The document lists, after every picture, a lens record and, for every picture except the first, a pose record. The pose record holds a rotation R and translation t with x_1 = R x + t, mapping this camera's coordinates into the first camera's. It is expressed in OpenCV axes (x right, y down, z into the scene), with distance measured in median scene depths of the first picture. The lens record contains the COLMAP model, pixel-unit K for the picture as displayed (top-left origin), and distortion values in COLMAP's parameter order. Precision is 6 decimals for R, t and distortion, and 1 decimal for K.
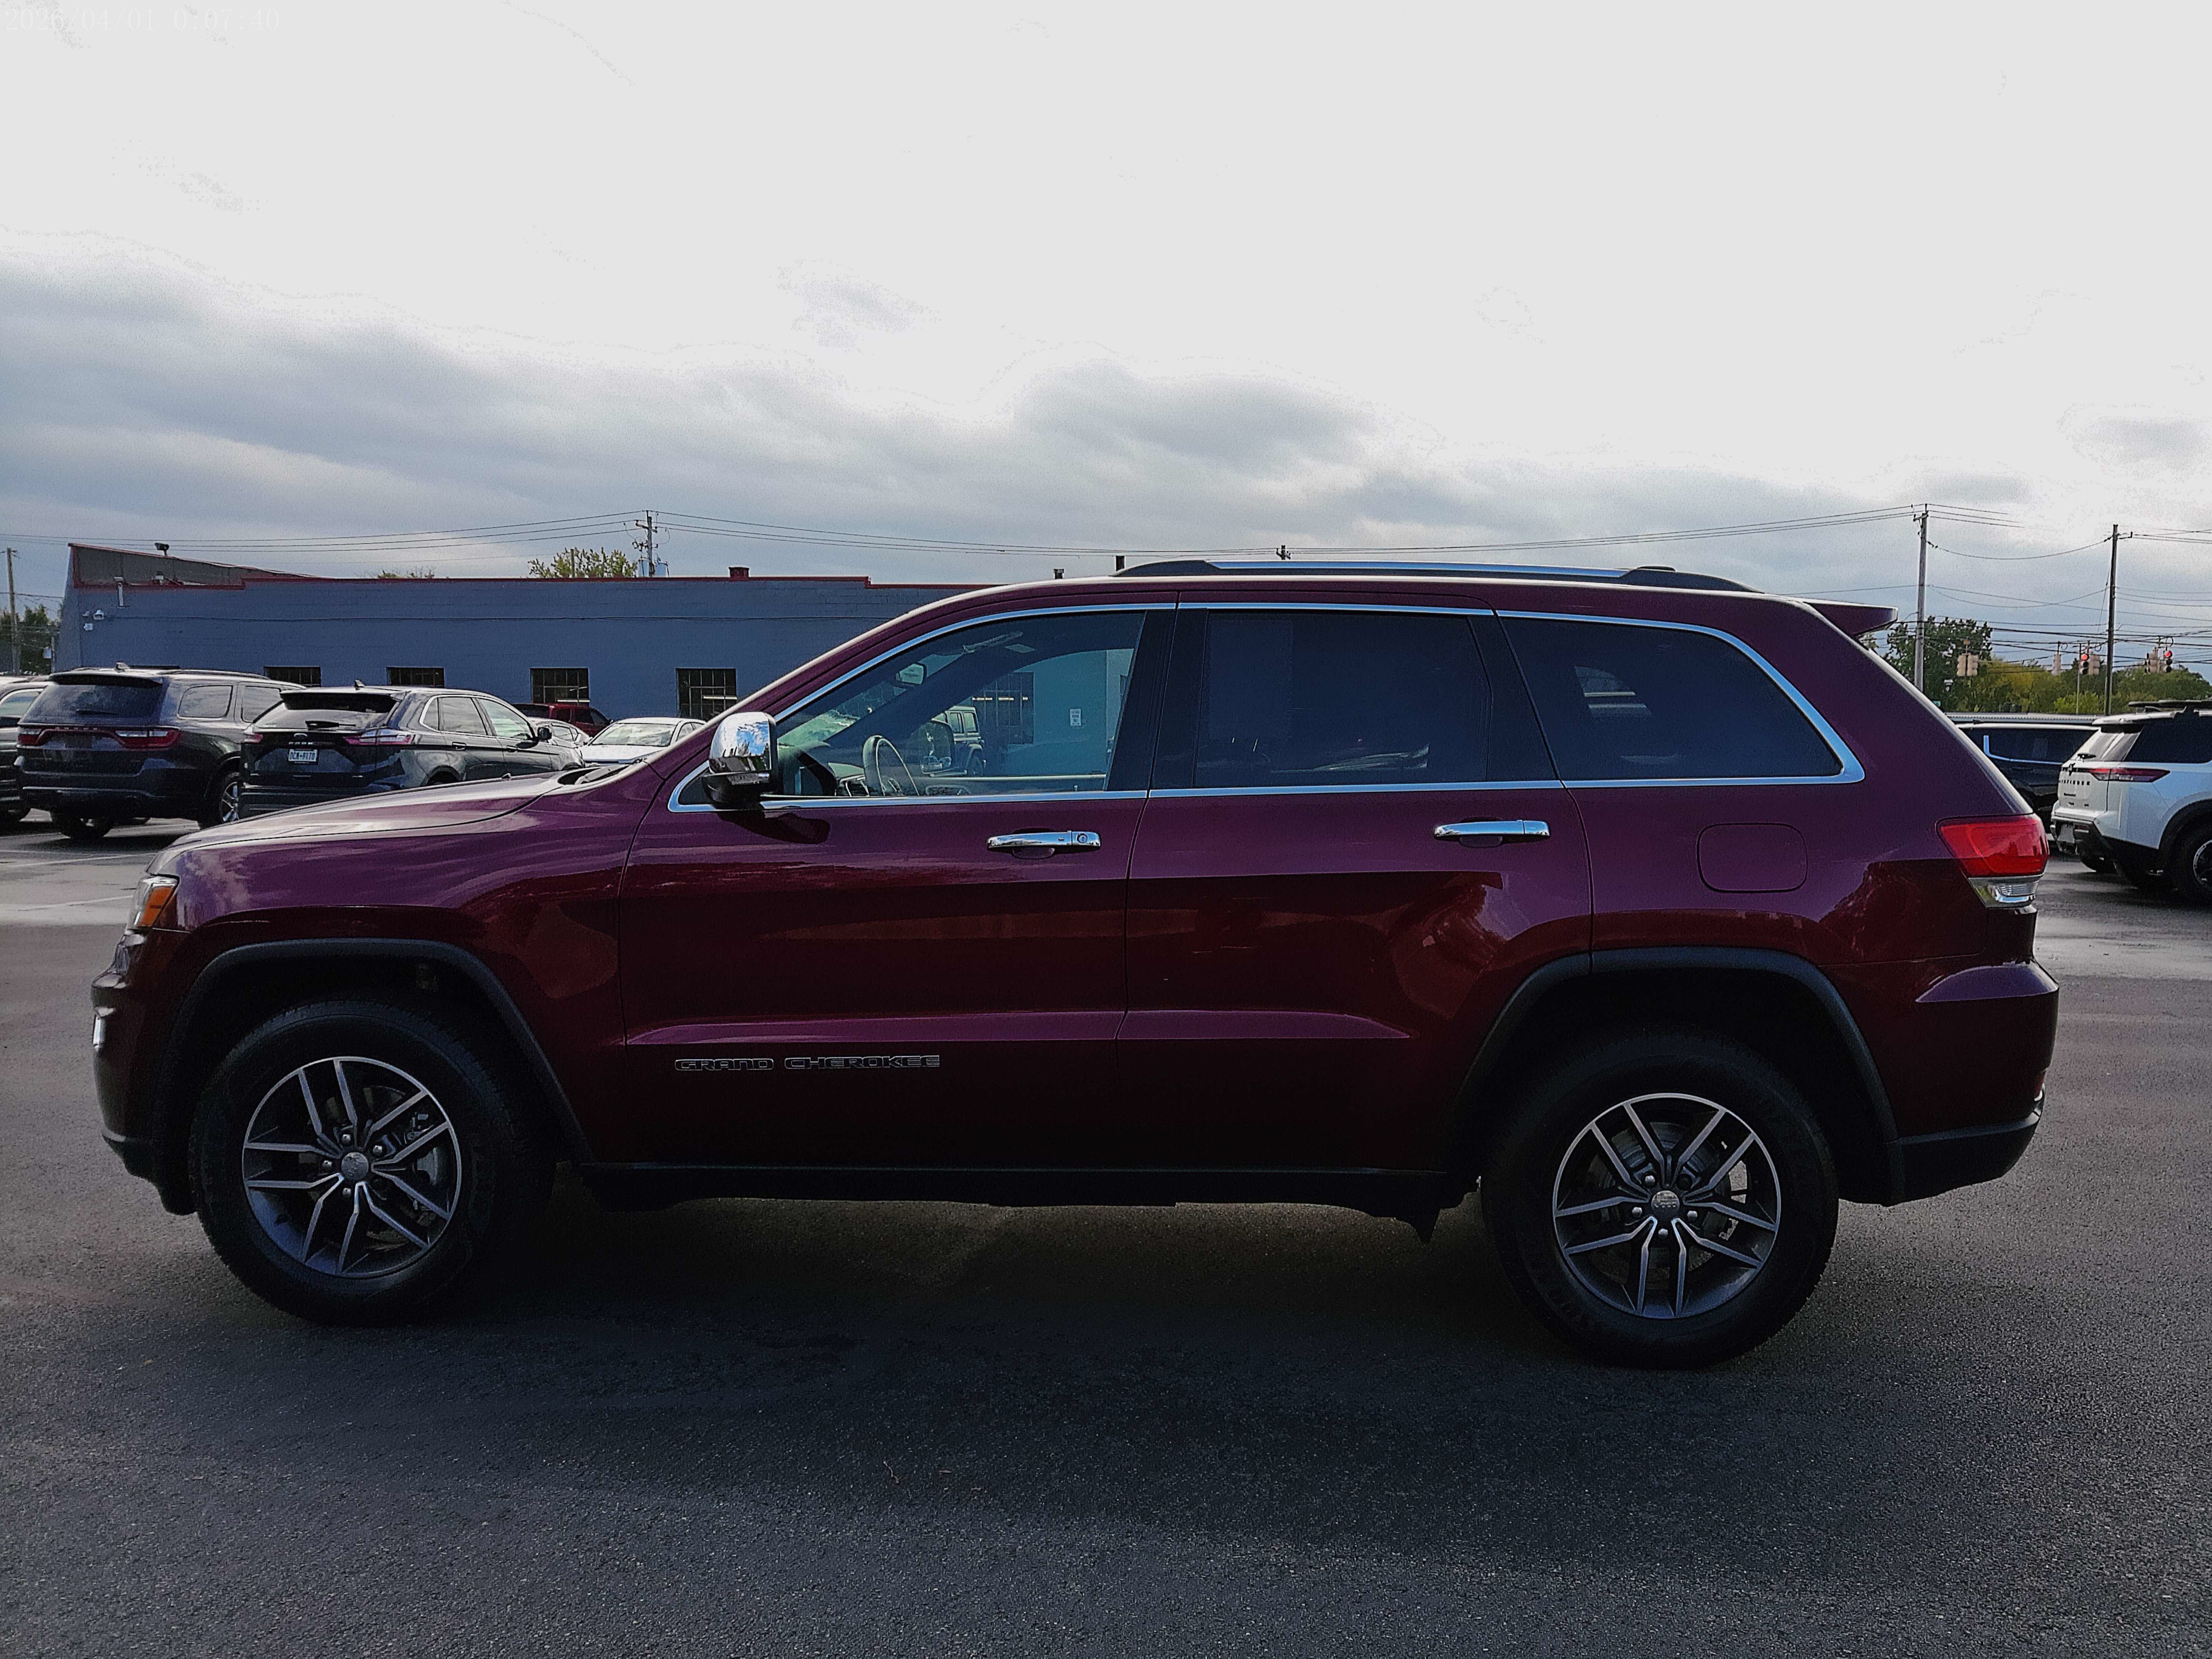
lens RADIAL K [[1937.8, 0, 1244.4], [0, 1937.8, 837.9], [0, 0, 1]] dist [-0.016161, 0.070546]
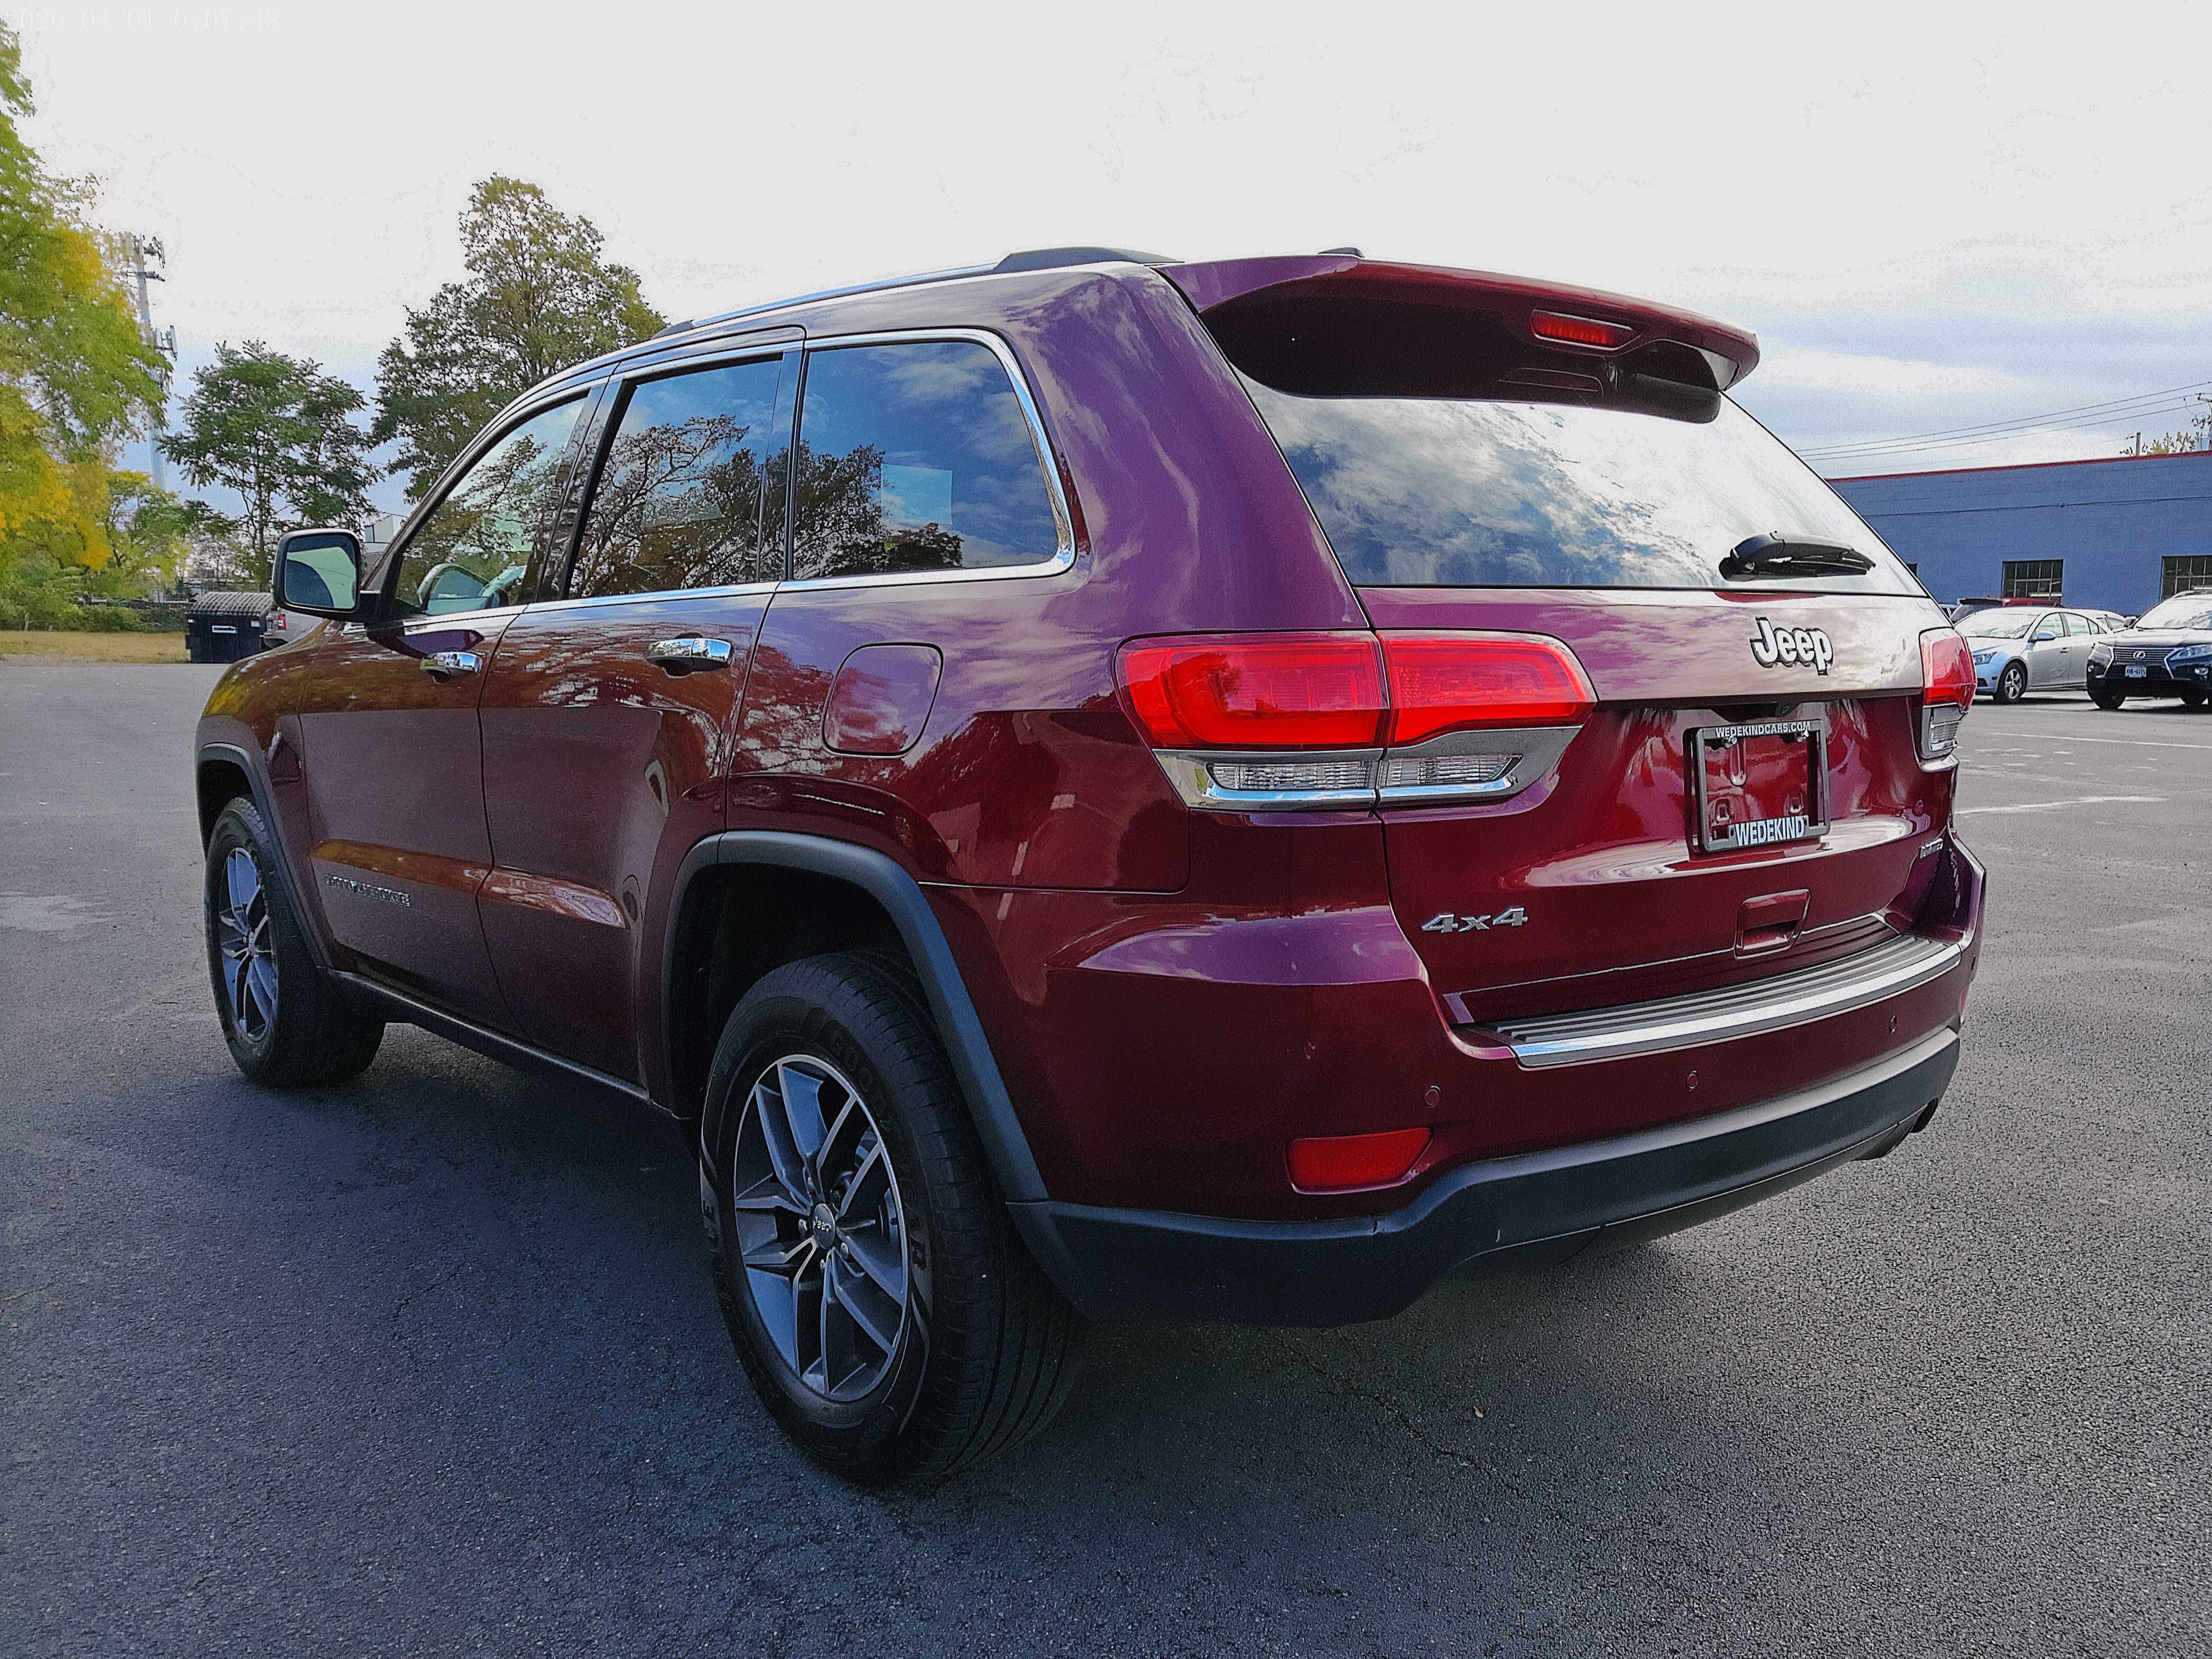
lens RADIAL K [[1936.6, 0, 1106.3], [0, 1936.6, 843.1], [0, 0, 1]] dist [-0.012284, 0.011727]
pose [[0.676315, 0.077154, -0.732561, 0.743686], [-0.037684, 0.996821, 0.070196, 0.010019], [0.735648, -0.019869, 0.677072, 0.618683]]
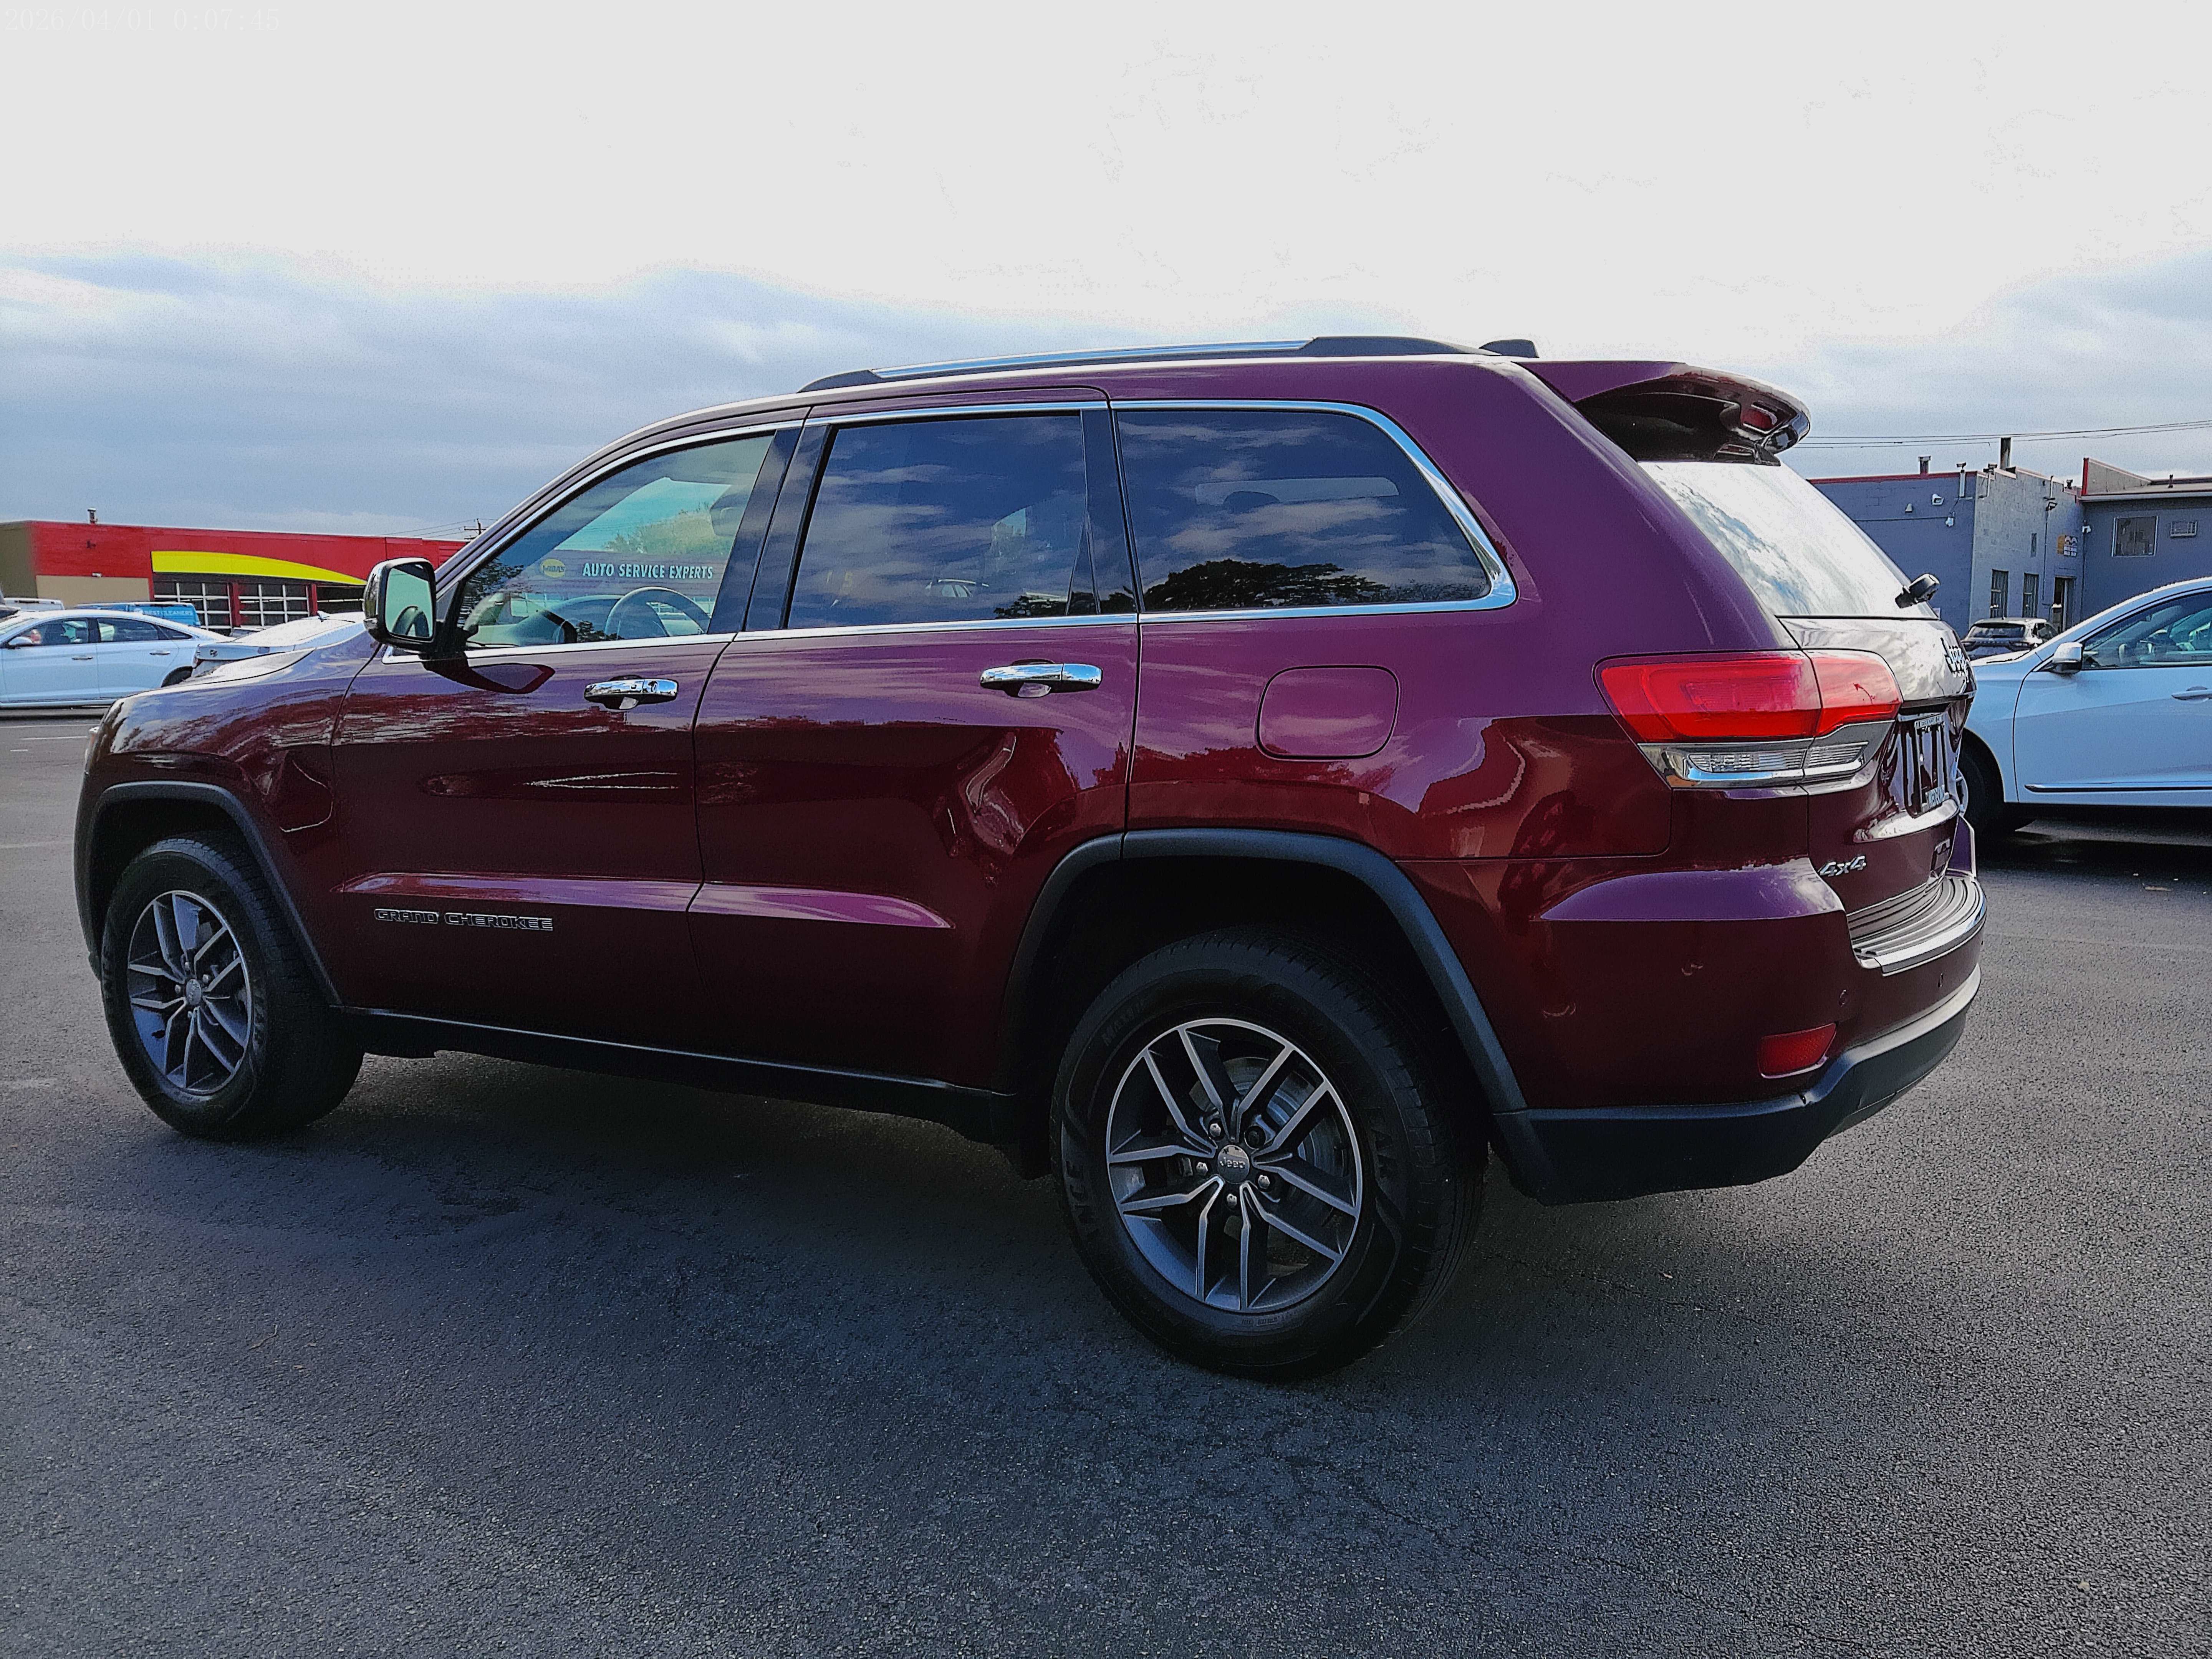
lens RADIAL K [[1937.8, 0, 1125.2], [0, 1937.8, 825.2], [0, 0, 1]] dist [-0.016161, 0.070546]
pose [[0.878409, 0.032685, -0.476790, 0.533788], [-0.014450, 0.999019, 0.041864, 0.023434], [0.477691, -0.029884, 0.878020, 0.305094]]
